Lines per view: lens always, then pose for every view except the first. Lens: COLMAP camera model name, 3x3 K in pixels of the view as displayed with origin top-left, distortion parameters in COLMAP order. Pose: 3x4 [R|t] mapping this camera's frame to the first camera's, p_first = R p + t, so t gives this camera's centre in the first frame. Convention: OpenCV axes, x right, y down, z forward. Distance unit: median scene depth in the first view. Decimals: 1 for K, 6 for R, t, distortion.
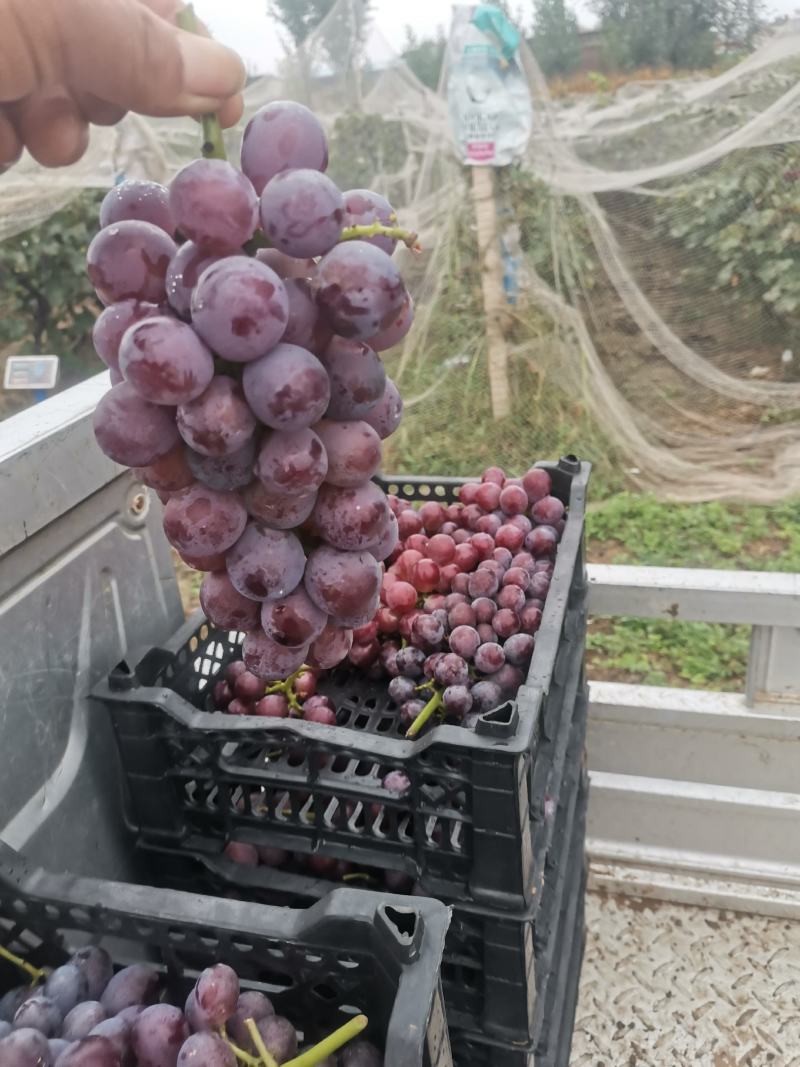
lens RADIAL K [[849.4, 0, 400.0], [0, 849.4, 533.5], [0, 0, 1]] dist [0.089218, -0.140315]
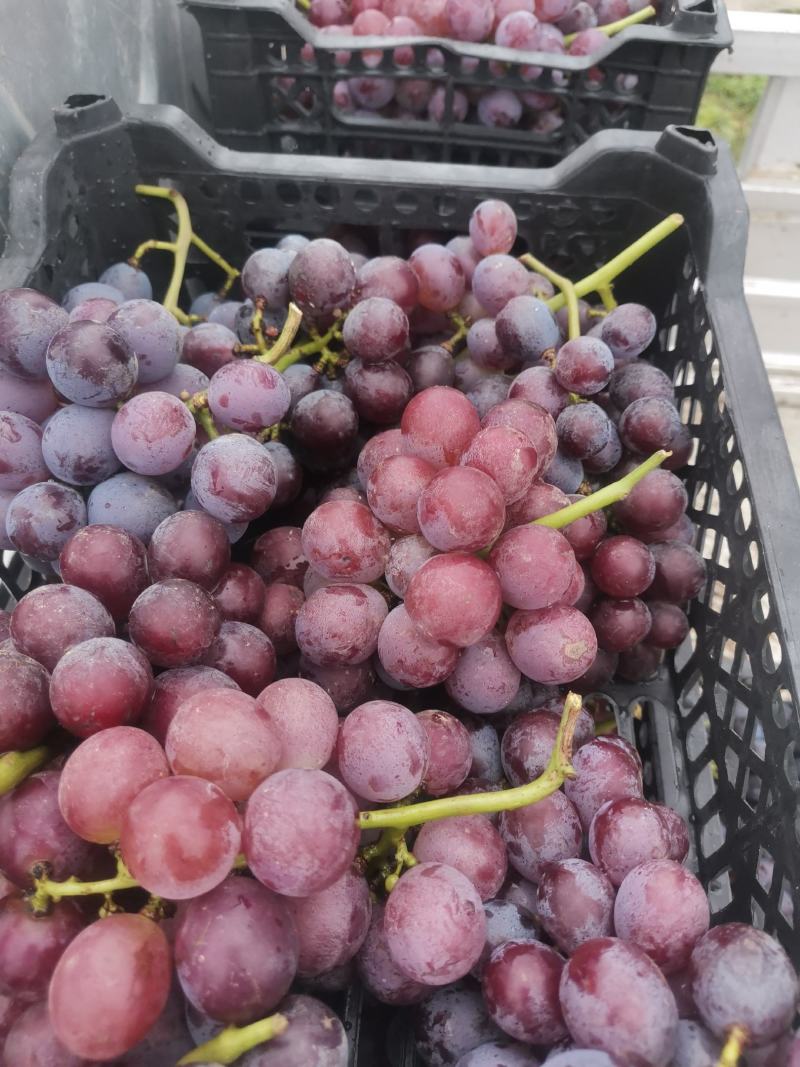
lens RADIAL K [[829.0, 0, 395.0], [0, 829.0, 538.8], [0, 0, 1]] dist [0.101725, -0.135719]
pose [[0.975281, -0.065762, 0.210958, -0.203869], [-0.027416, 0.911301, 0.410827, 0.175727], [-0.219263, -0.406455, 0.886971, 0.018191]]
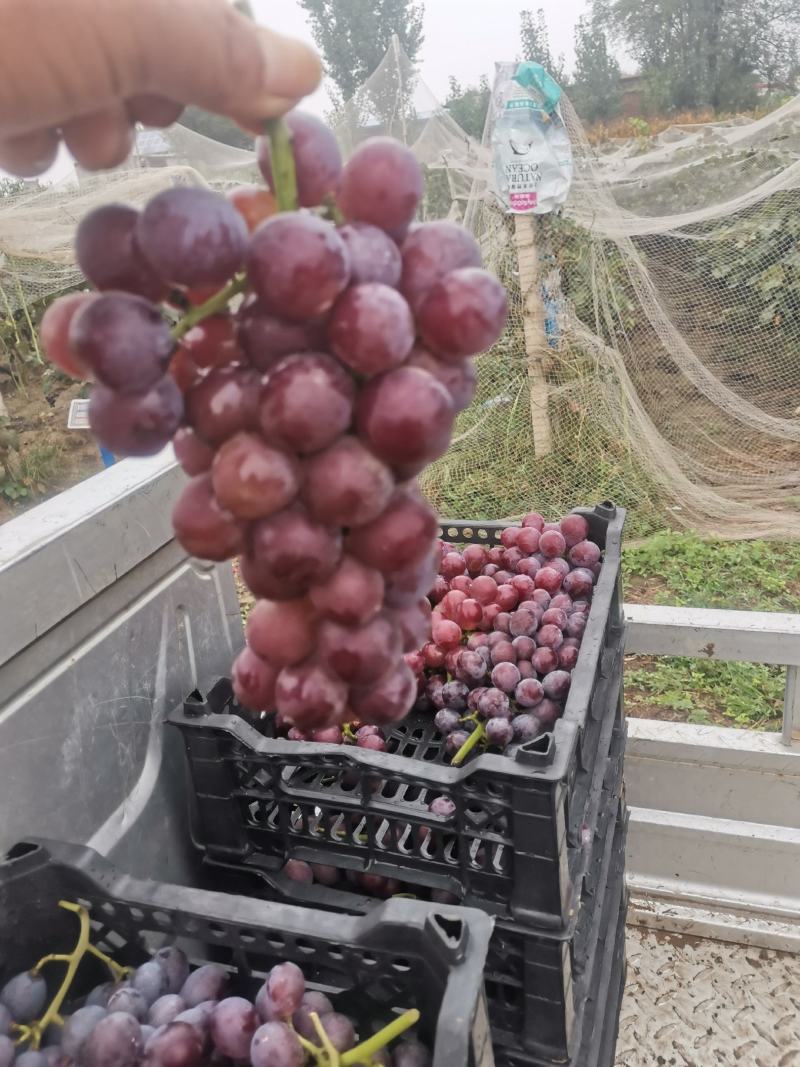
lens RADIAL K [[838.3, 0, 392.8], [0, 838.3, 532.6], [0, 0, 1]] dist [0.103529, -0.153974]
pose [[0.998278, 0.004190, -0.058513, -0.003295], [-0.006600, 0.999135, -0.041050, -0.006801], [0.058290, 0.041366, 0.997442, -0.049595]]
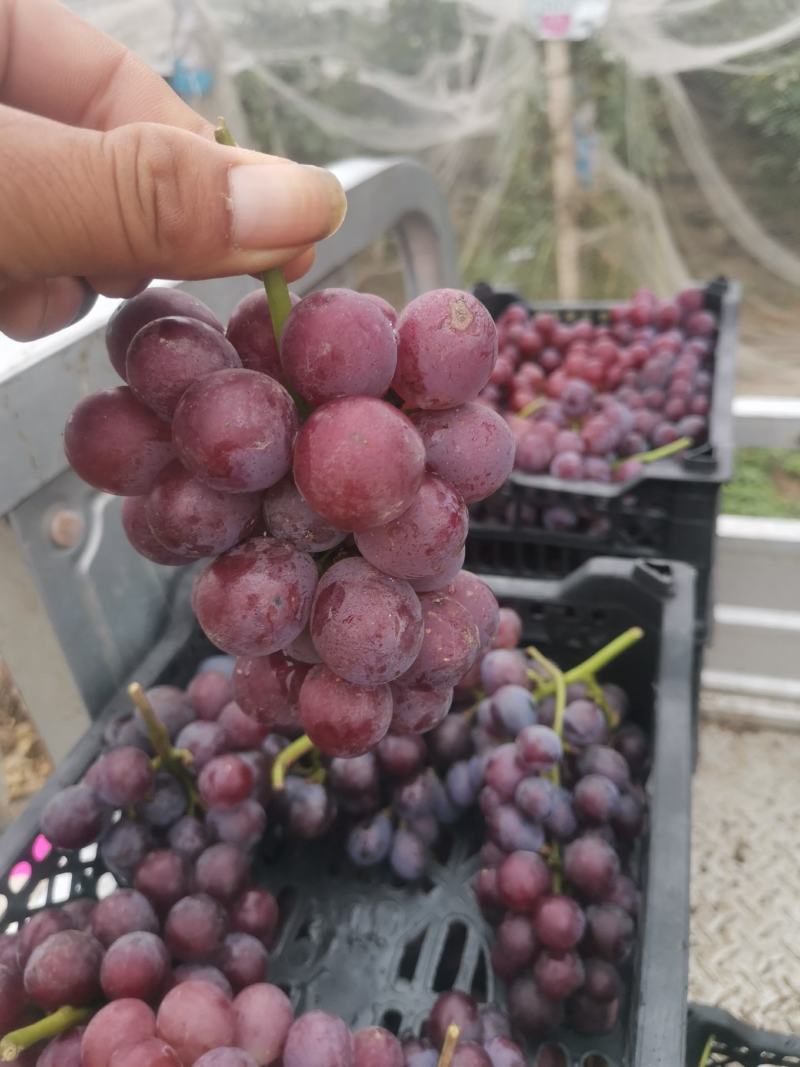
lens RADIAL K [[873.2, 0, 395.6], [0, 873.2, 531.6], [0, 0, 1]] dist [0.084360, -0.141303]
pose [[0.998934, 0.012832, -0.044339, -0.119415], [-0.008813, 0.995933, 0.089660, 0.103525], [0.045310, -0.089174, 0.994985, -0.106600]]
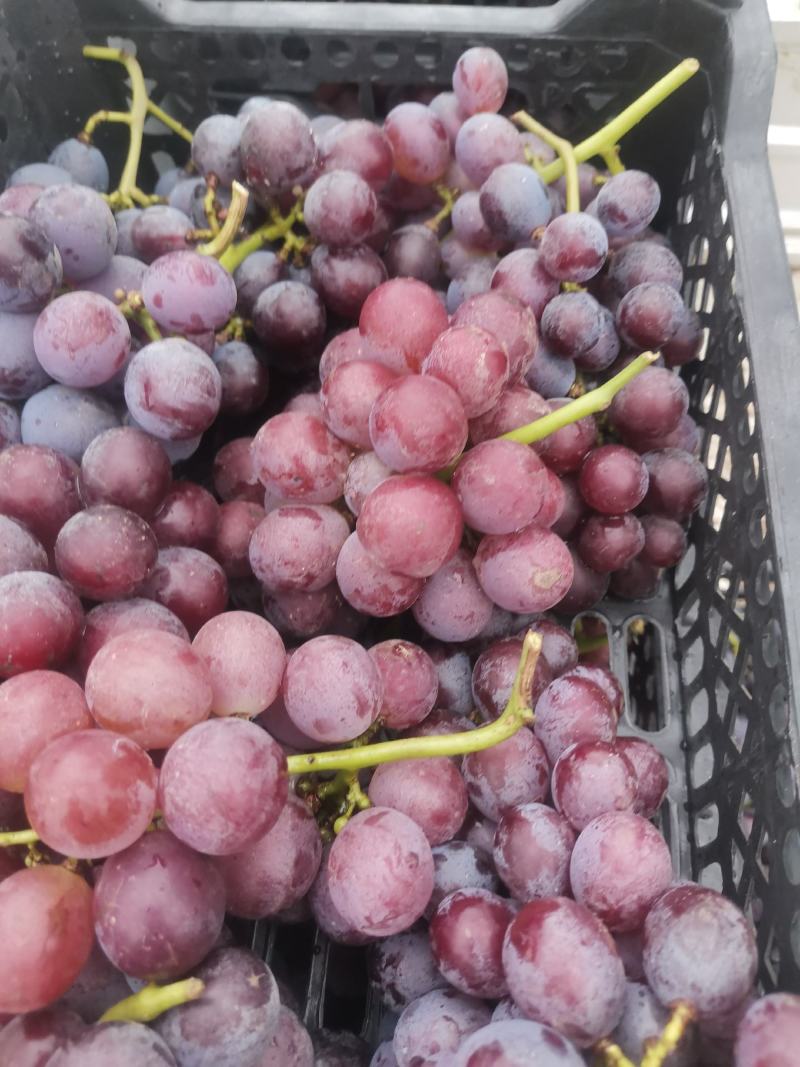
lens RADIAL K [[838.3, 0, 392.8], [0, 838.3, 532.6], [0, 0, 1]] dist [0.103529, -0.153974]
pose [[0.984201, -0.100510, 0.145761, -0.173466], [0.008405, 0.848848, 0.528571, 0.175625], [-0.176856, -0.518995, 0.836281, 0.037584]]
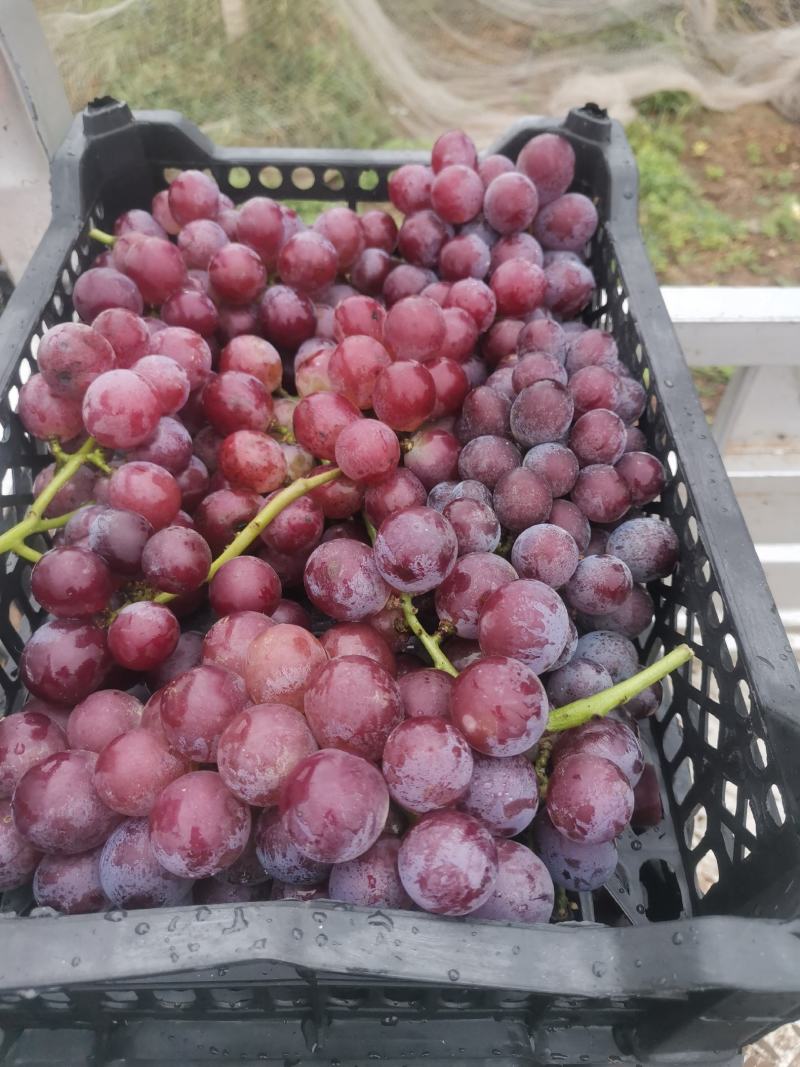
lens RADIAL K [[849.4, 0, 400.0], [0, 849.4, 533.5], [0, 0, 1]] dist [0.089218, -0.140315]
pose [[0.950979, -0.144527, 0.273406, -0.080061], [0.031079, 0.924266, 0.380481, -0.042175], [-0.307690, -0.353332, 0.883450, 0.376067]]
